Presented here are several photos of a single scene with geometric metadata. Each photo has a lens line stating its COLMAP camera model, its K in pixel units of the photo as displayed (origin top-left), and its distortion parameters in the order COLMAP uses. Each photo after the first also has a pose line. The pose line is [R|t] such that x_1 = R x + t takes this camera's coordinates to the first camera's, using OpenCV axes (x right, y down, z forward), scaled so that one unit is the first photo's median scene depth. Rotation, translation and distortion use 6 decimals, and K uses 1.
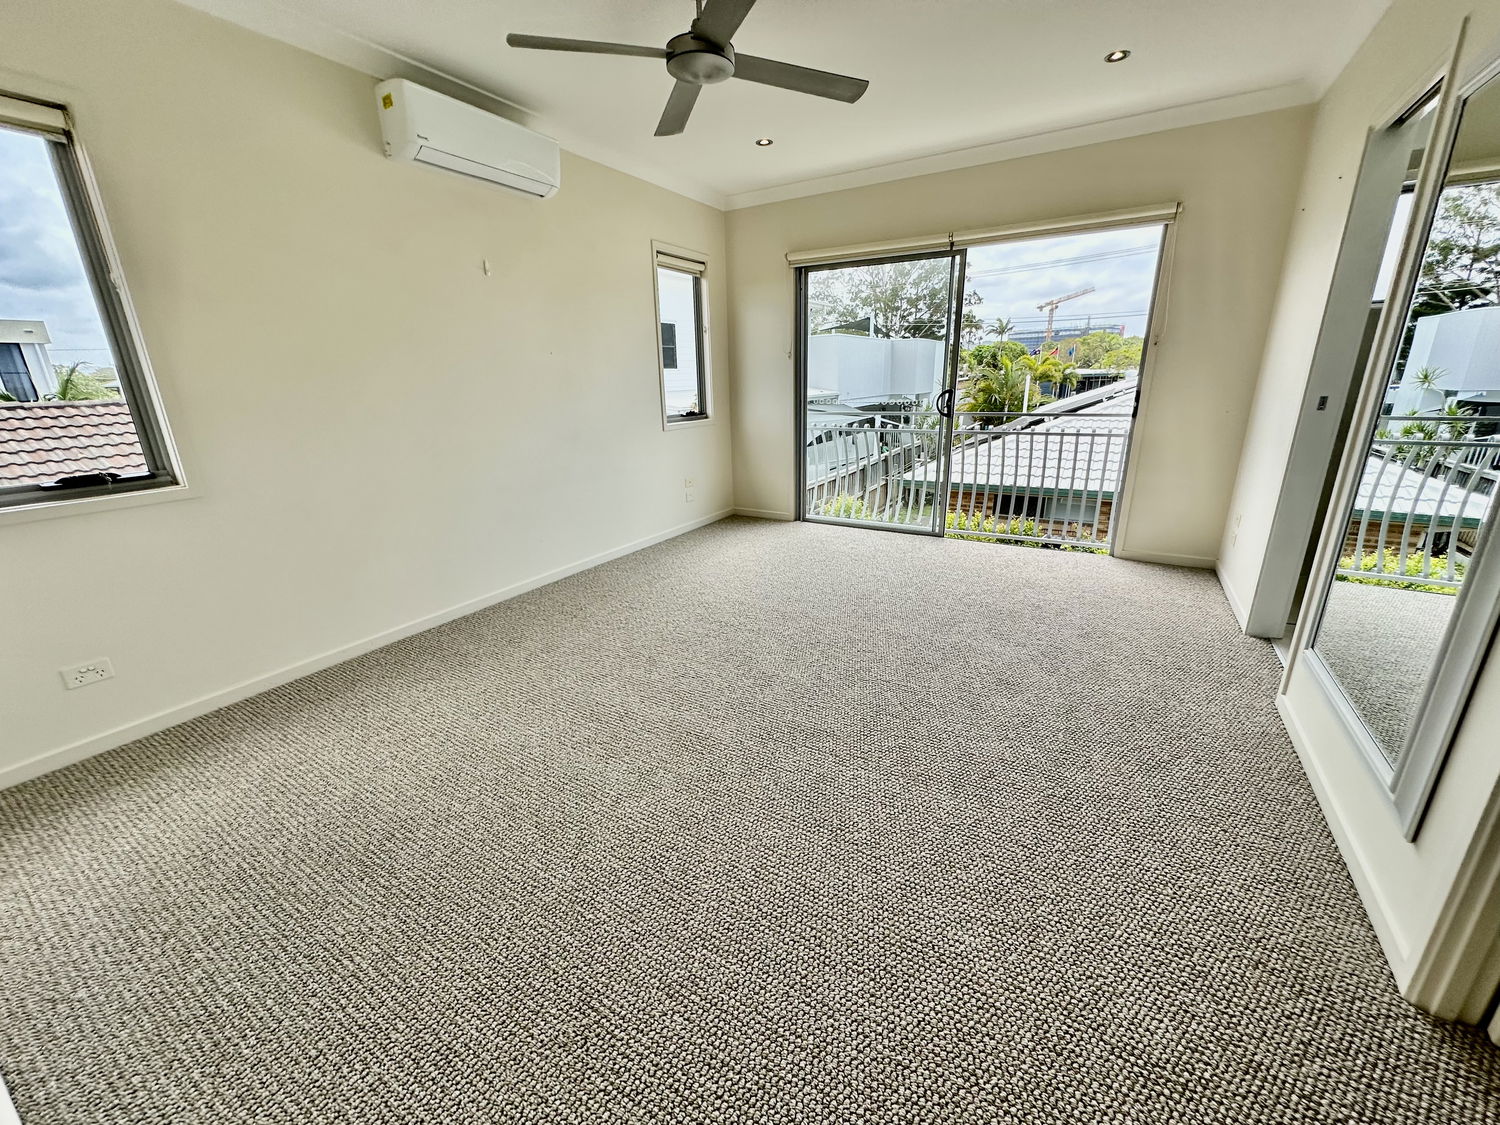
lens RADIAL K [[598.1, 0, 750.0], [0, 598.1, 562.5], [0, 0, 1]] dist [0.000405, 0.000379]
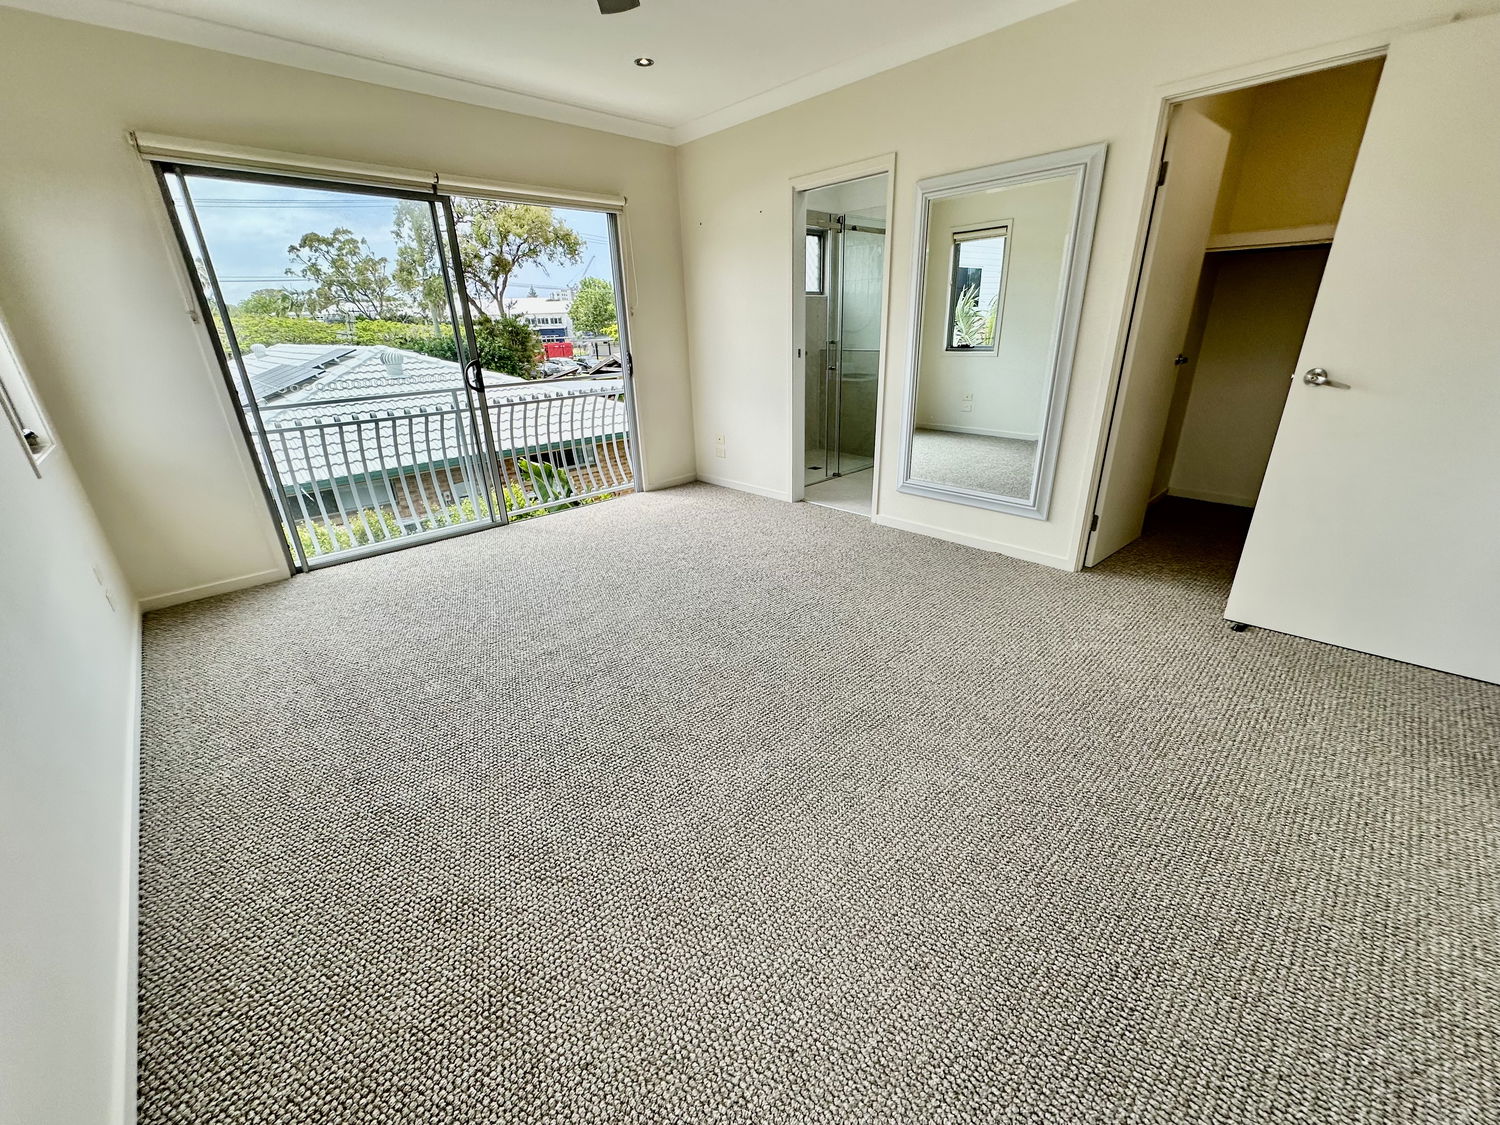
lens RADIAL K [[598.1, 0, 750.0], [0, 598.1, 562.5], [0, 0, 1]] dist [0.000405, 0.000379]
pose [[0.266772, -0.344704, 0.900007, -0.479304], [0.308661, 0.915219, 0.259040, -0.126138], [-0.912996, 0.208692, 0.350552, 0.401261]]
